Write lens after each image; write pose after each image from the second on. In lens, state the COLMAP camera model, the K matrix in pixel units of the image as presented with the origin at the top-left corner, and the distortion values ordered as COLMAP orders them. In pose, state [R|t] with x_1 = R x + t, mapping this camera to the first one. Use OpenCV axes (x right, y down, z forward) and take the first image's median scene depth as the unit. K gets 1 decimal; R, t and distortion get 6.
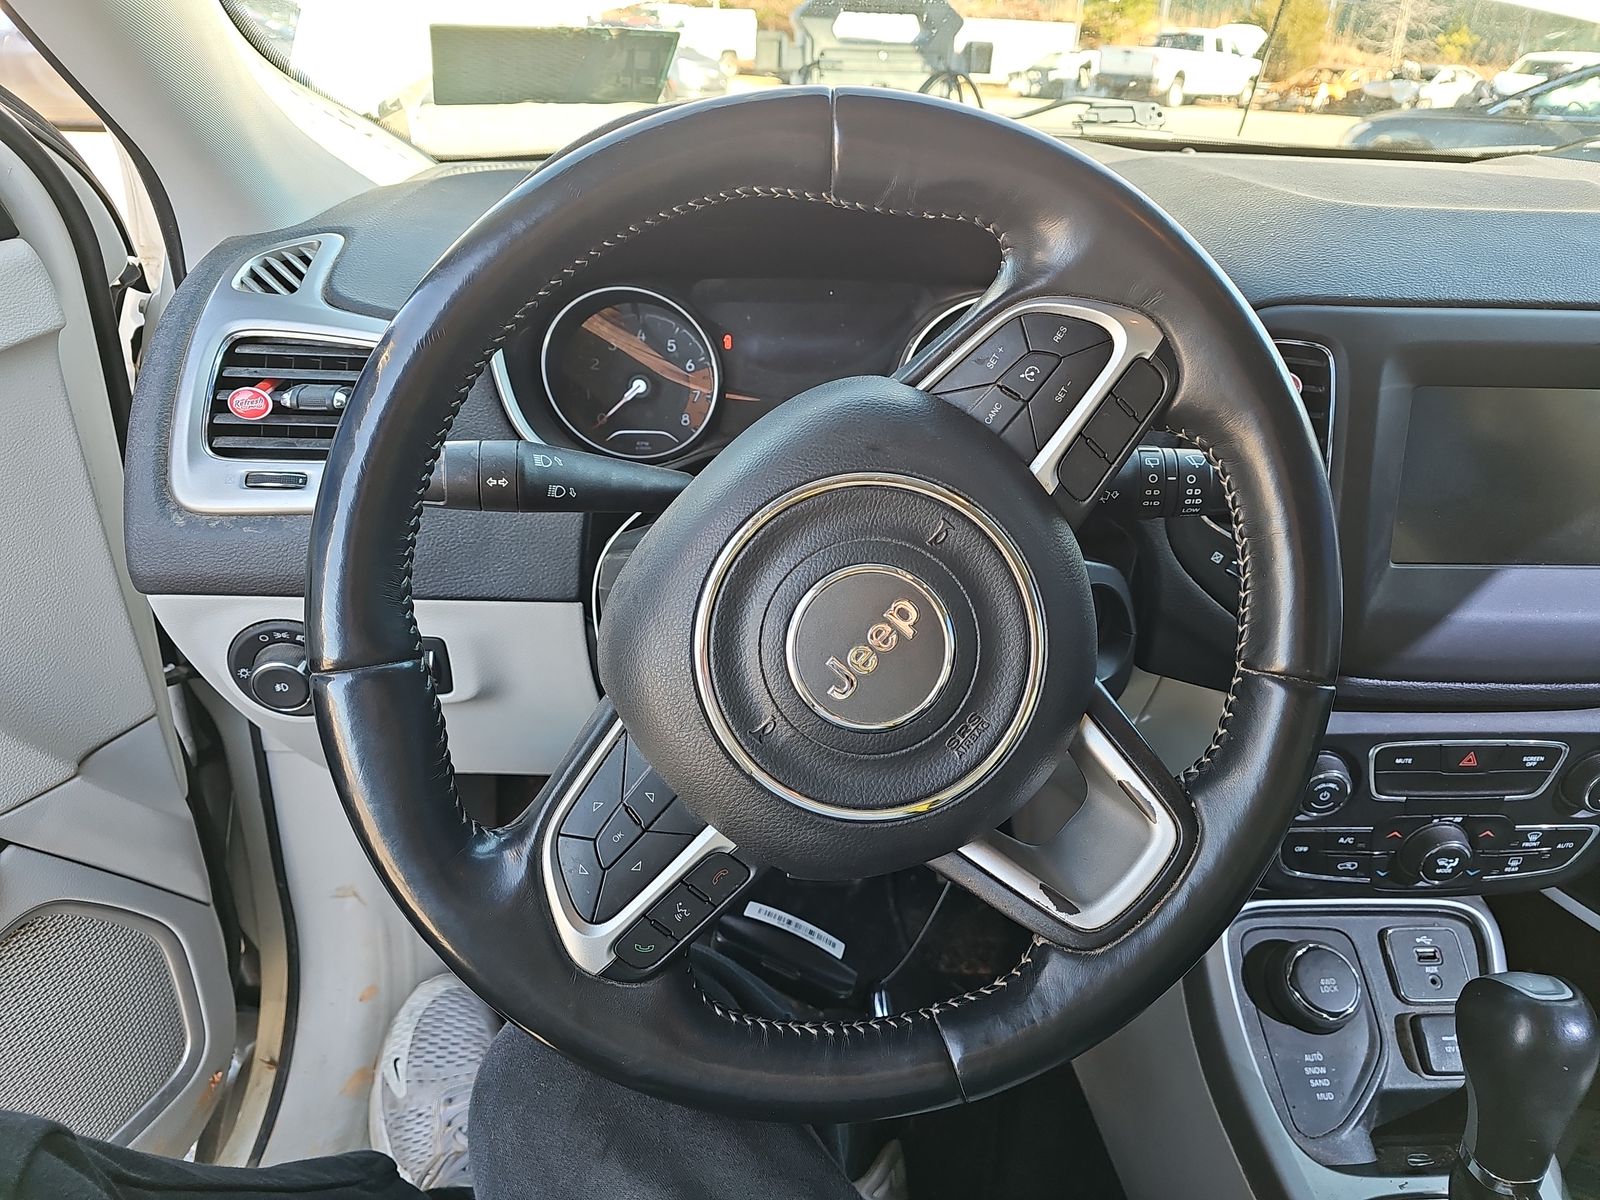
lens RADIAL K [[1077.3, 0, 794.8], [0, 1077.3, 568.0], [0, 0, 1]] dist [0.054698, -0.042045]
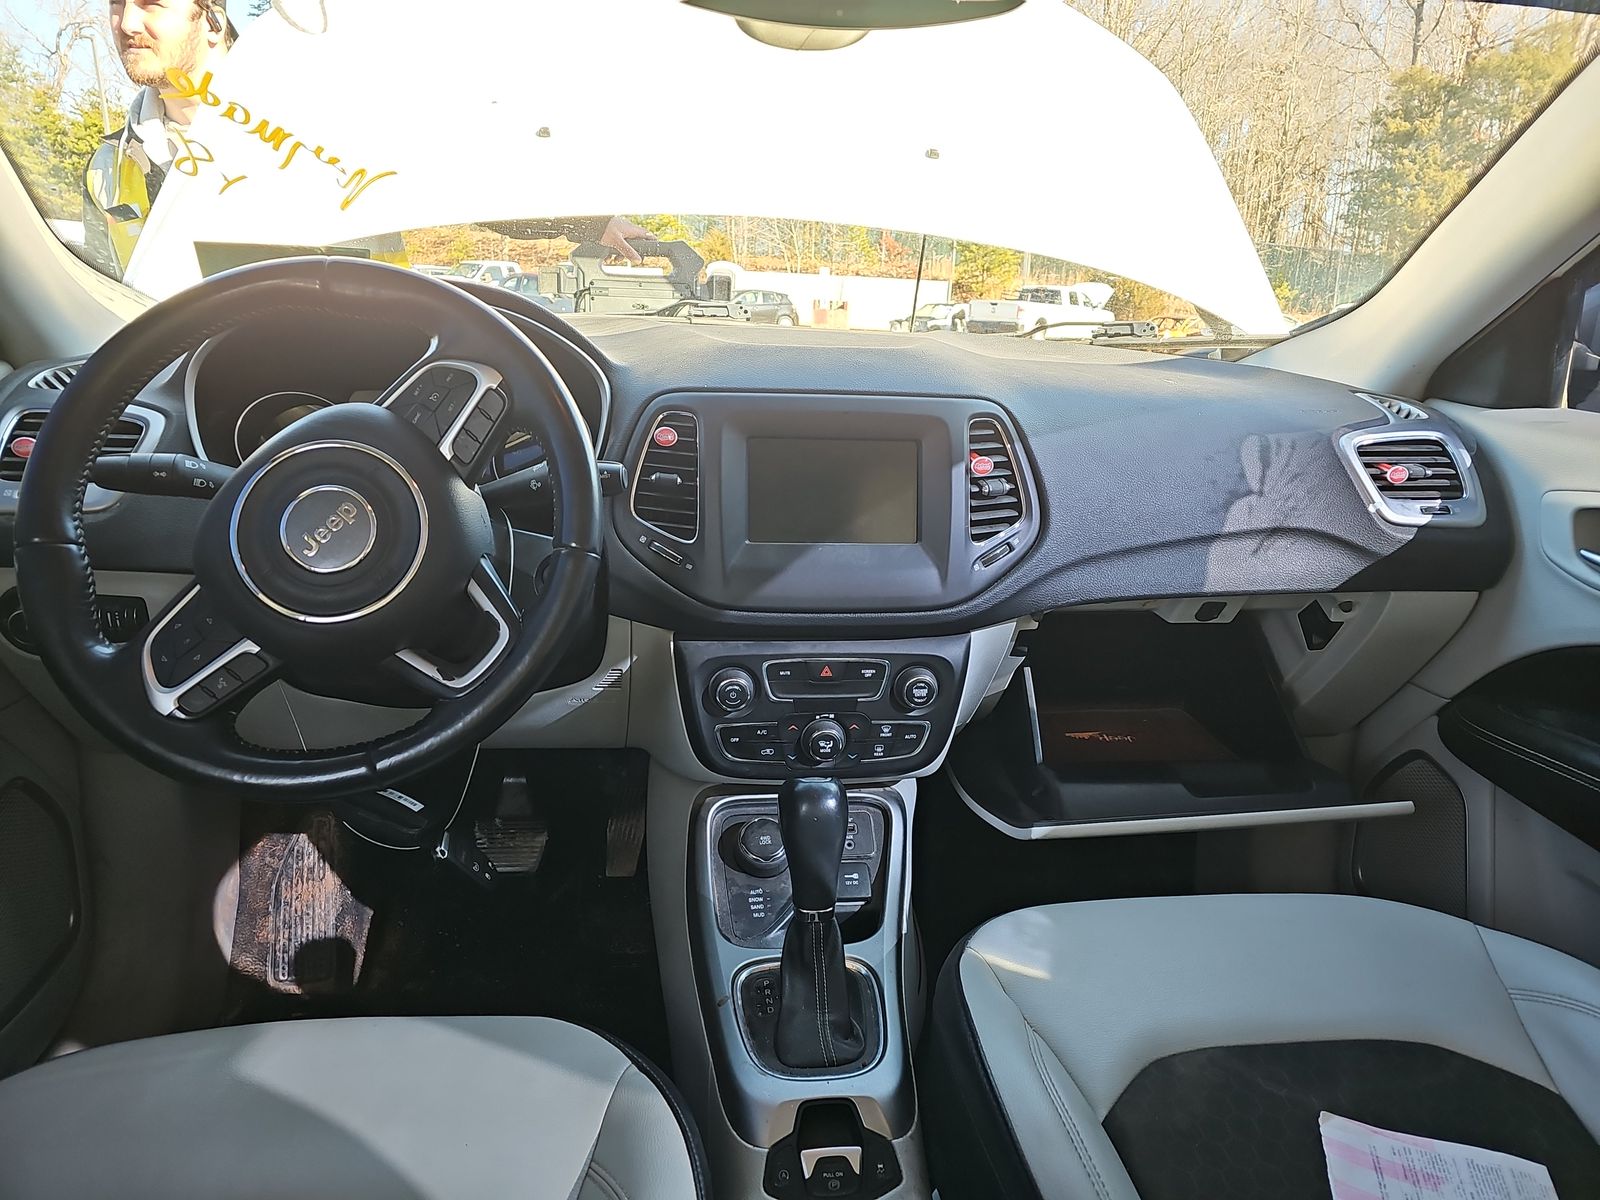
lens RADIAL K [[1077.3, 0, 797.5], [0, 1077.3, 554.0], [0, 0, 1]] dist [0.054698, -0.042045]
pose [[0.997792, -0.016374, 0.064372, 0.451755], [0.029903, 0.976108, -0.215219, 0.325315], [-0.059310, 0.216669, 0.974442, -0.526163]]
